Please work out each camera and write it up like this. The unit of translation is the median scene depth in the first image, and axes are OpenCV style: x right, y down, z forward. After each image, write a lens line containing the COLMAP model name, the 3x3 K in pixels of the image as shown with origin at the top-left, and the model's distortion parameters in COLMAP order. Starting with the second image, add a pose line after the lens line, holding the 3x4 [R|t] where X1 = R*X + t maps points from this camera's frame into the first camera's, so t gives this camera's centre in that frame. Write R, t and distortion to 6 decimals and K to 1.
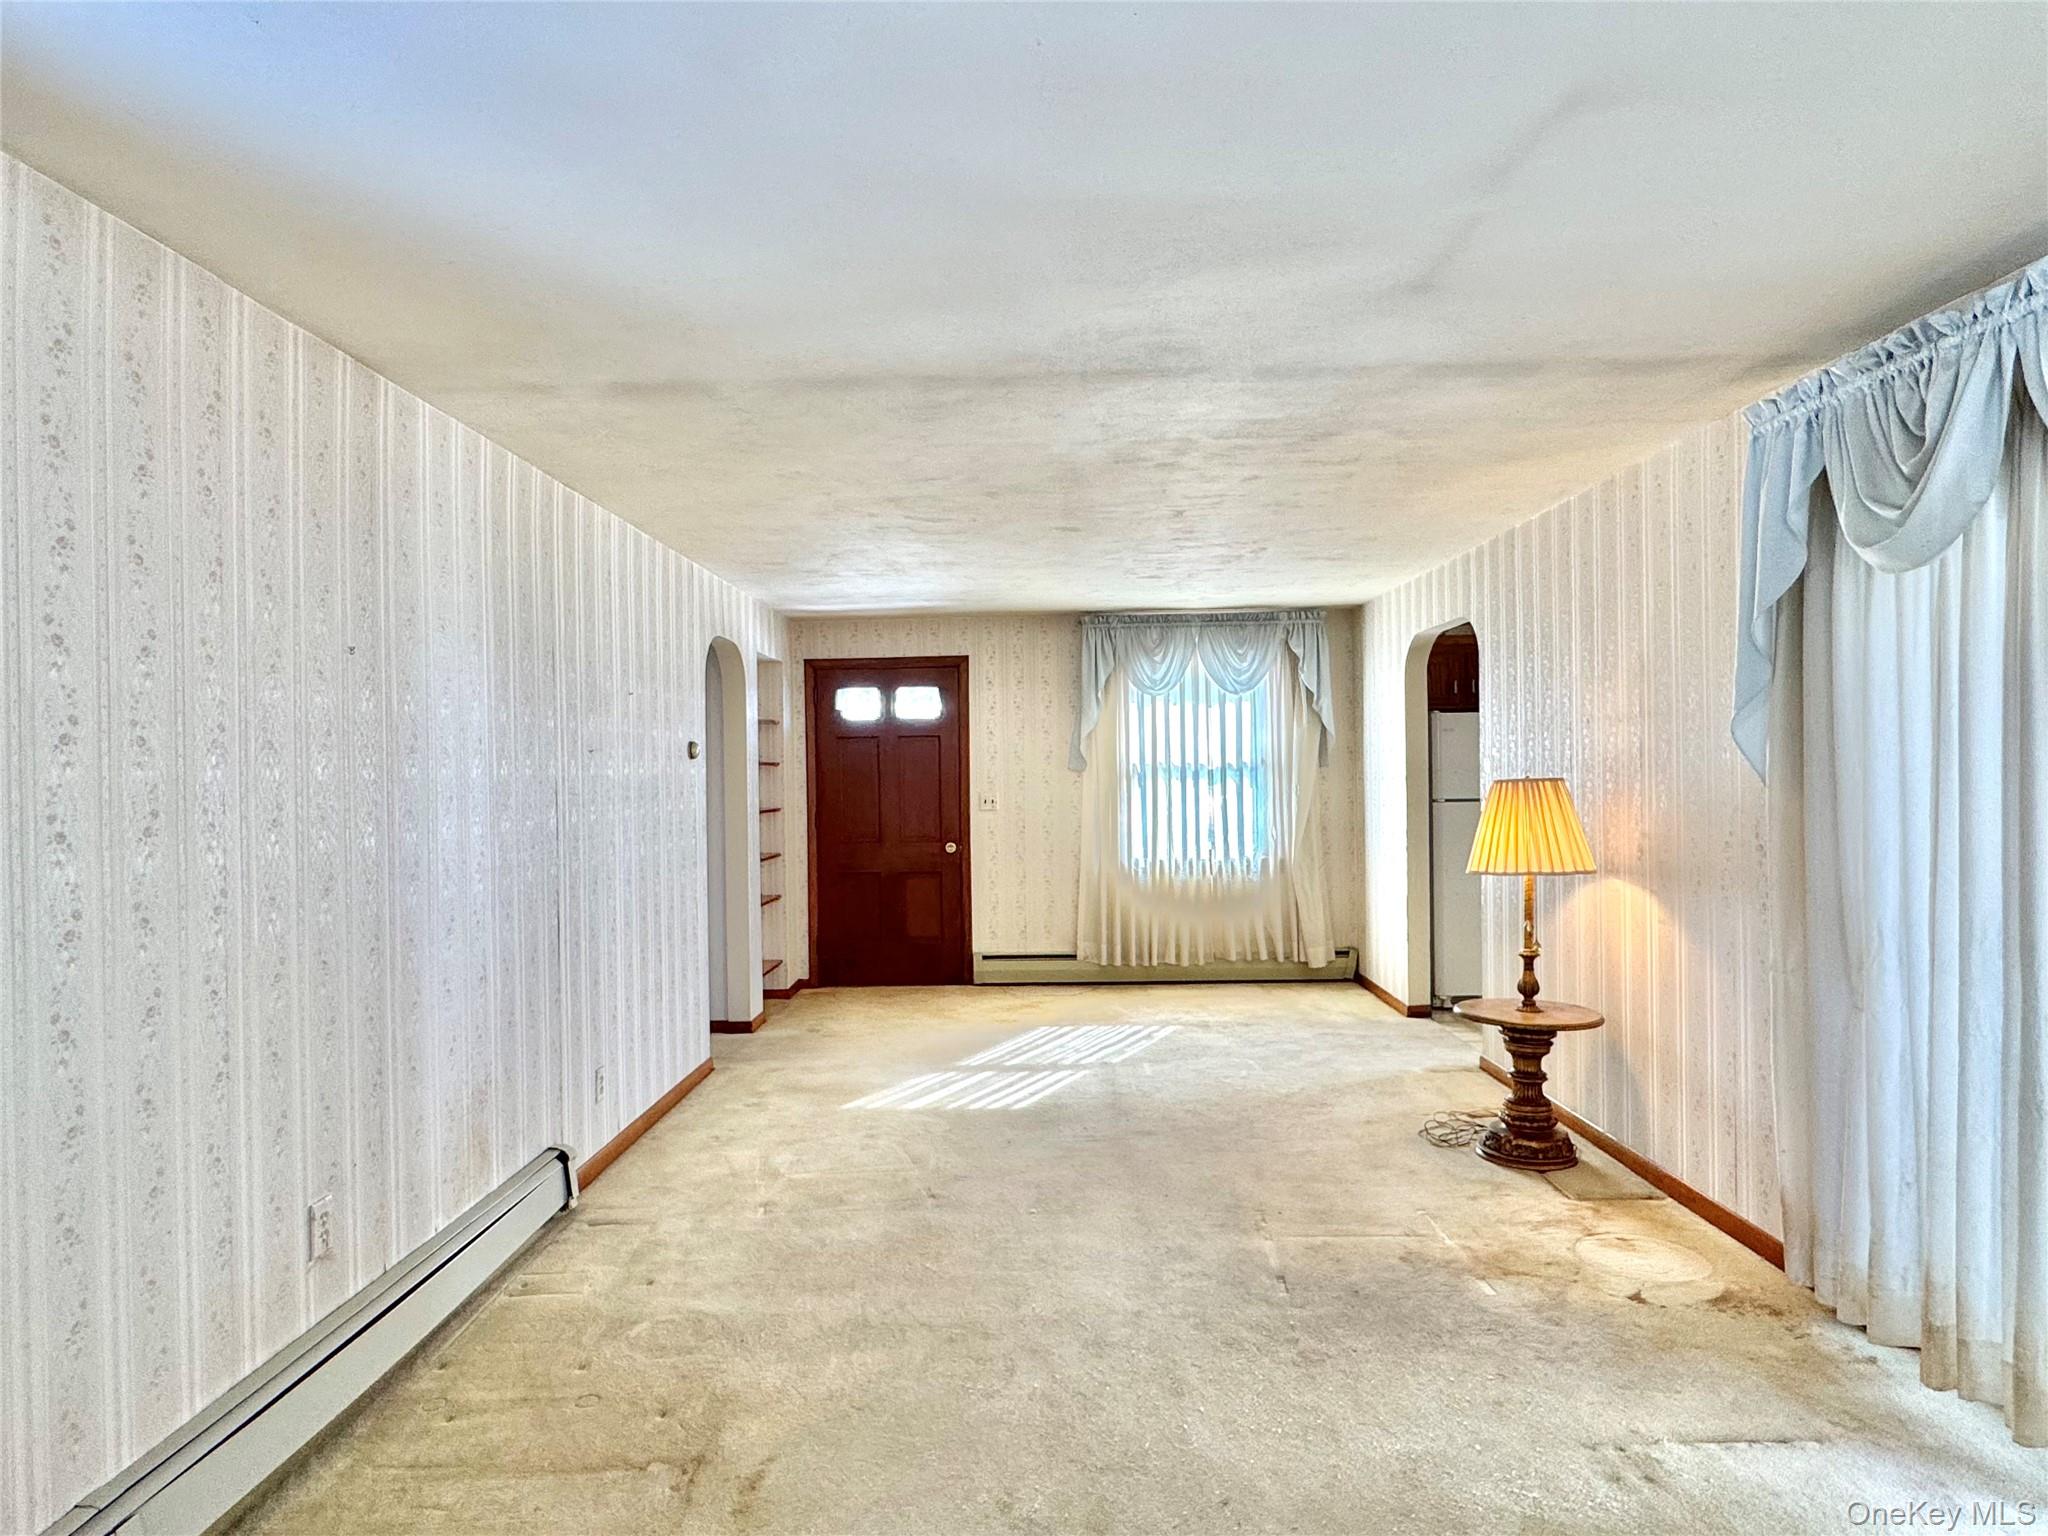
lens RADIAL K [[1230.0, 0, 1024.0], [0, 1230.0, 768.0], [0, 0, 1]] dist [0.002036, 0.036701]
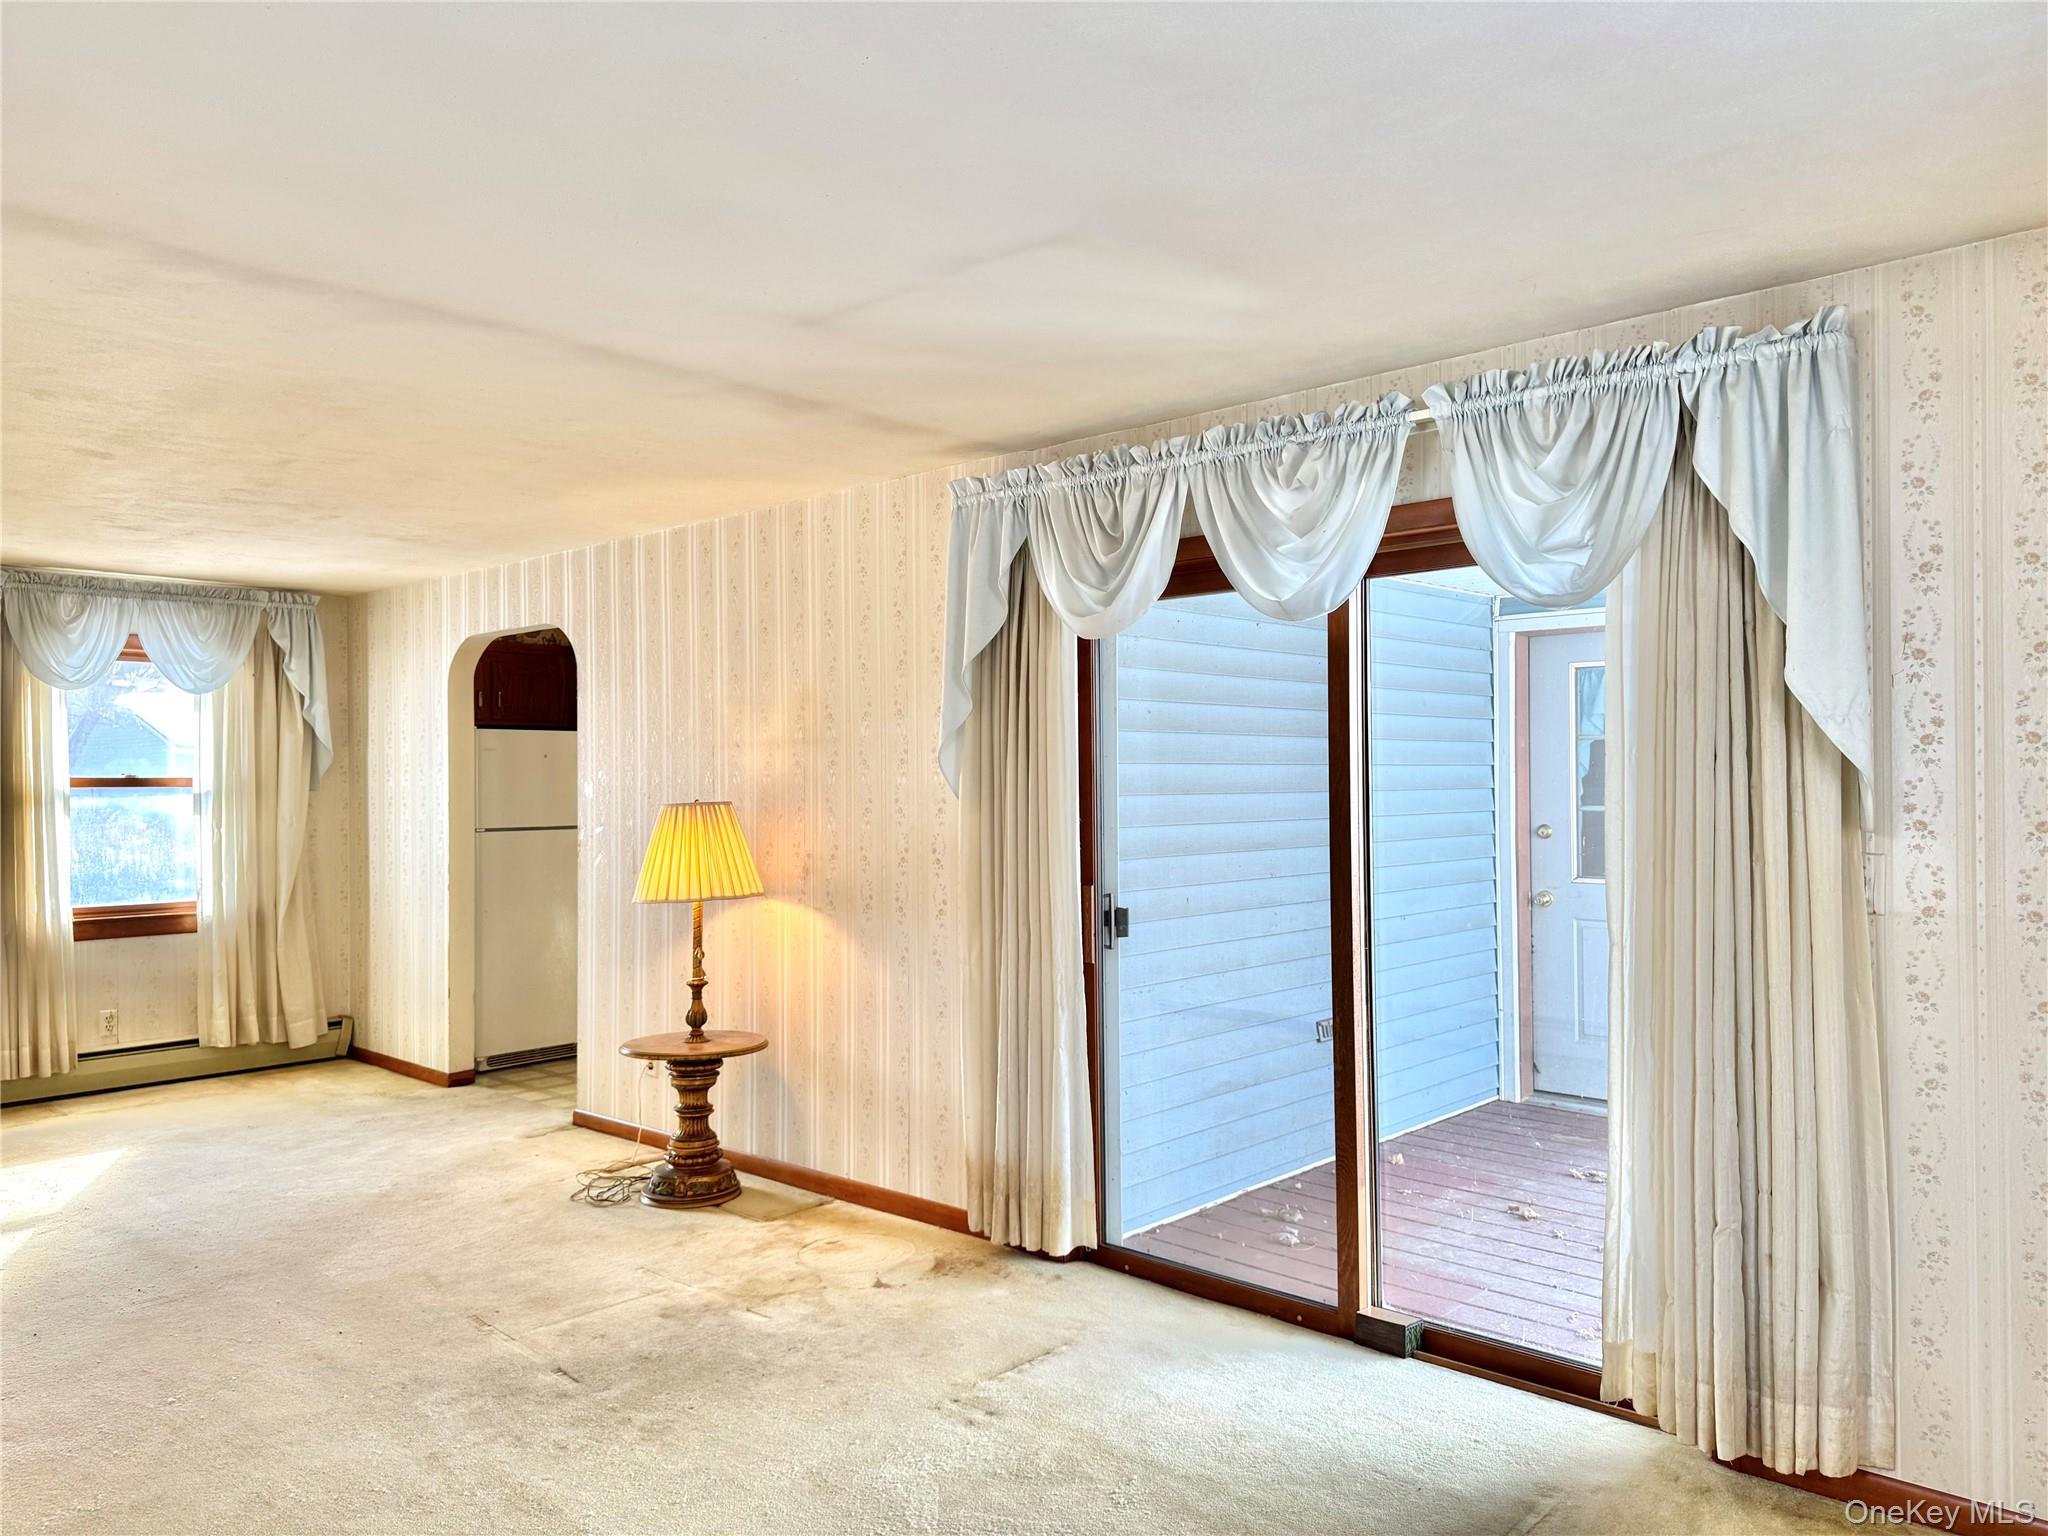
lens RADIAL K [[1428.5, 0, 1024.0], [0, 1428.5, 768.0], [0, 0, 1]] dist [0.185025, -0.188072]
pose [[0.695931, 0.016967, 0.717908, -0.254692], [-0.003699, 0.999792, -0.020044, 0.003402], [-0.718099, 0.011294, 0.695849, 0.019069]]
